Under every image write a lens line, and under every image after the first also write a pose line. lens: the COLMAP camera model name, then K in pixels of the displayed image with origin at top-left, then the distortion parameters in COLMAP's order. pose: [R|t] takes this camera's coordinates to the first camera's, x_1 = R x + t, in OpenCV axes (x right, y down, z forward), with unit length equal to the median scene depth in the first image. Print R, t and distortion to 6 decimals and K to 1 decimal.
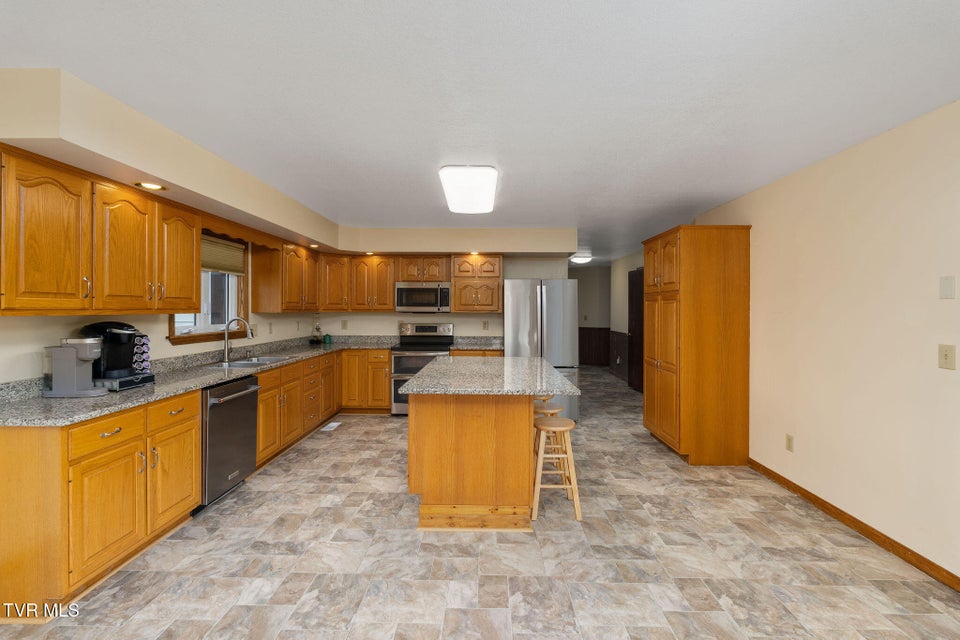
lens RADIAL K [[423.5, 0, 483.2], [0, 423.5, 311.3], [0, 0, 1]] dist [-0.004291, 0.000469]
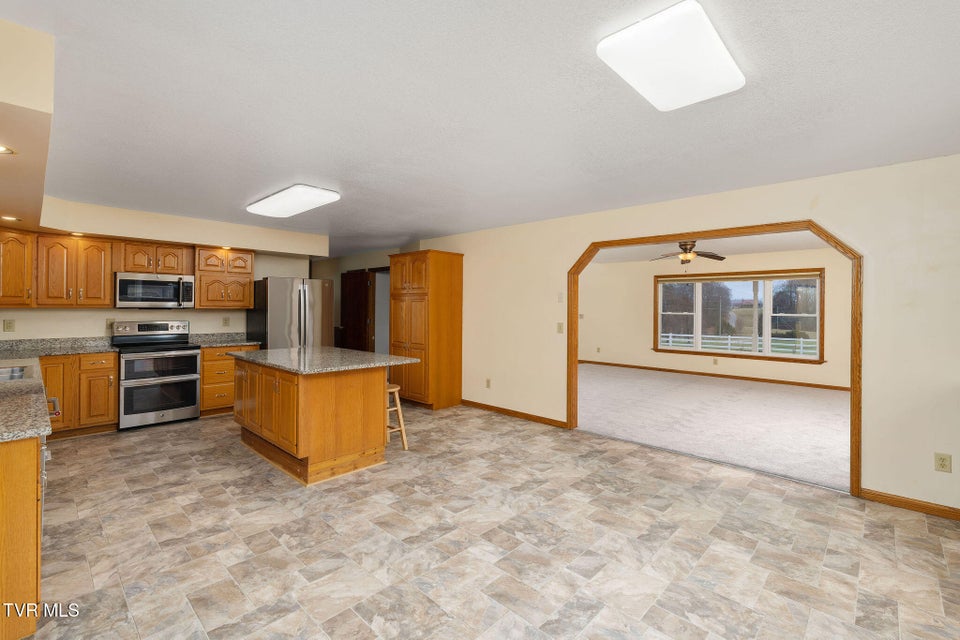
lens RADIAL K [[423.5, 0, 478.4], [0, 423.5, 312.2], [0, 0, 1]] dist [-0.004291, 0.000469]
pose [[0.680270, -0.005877, 0.732938, -0.519563], [-0.002158, 0.999947, 0.010021, 0.000611], [-0.732959, -0.008399, 0.680221, -0.138341]]
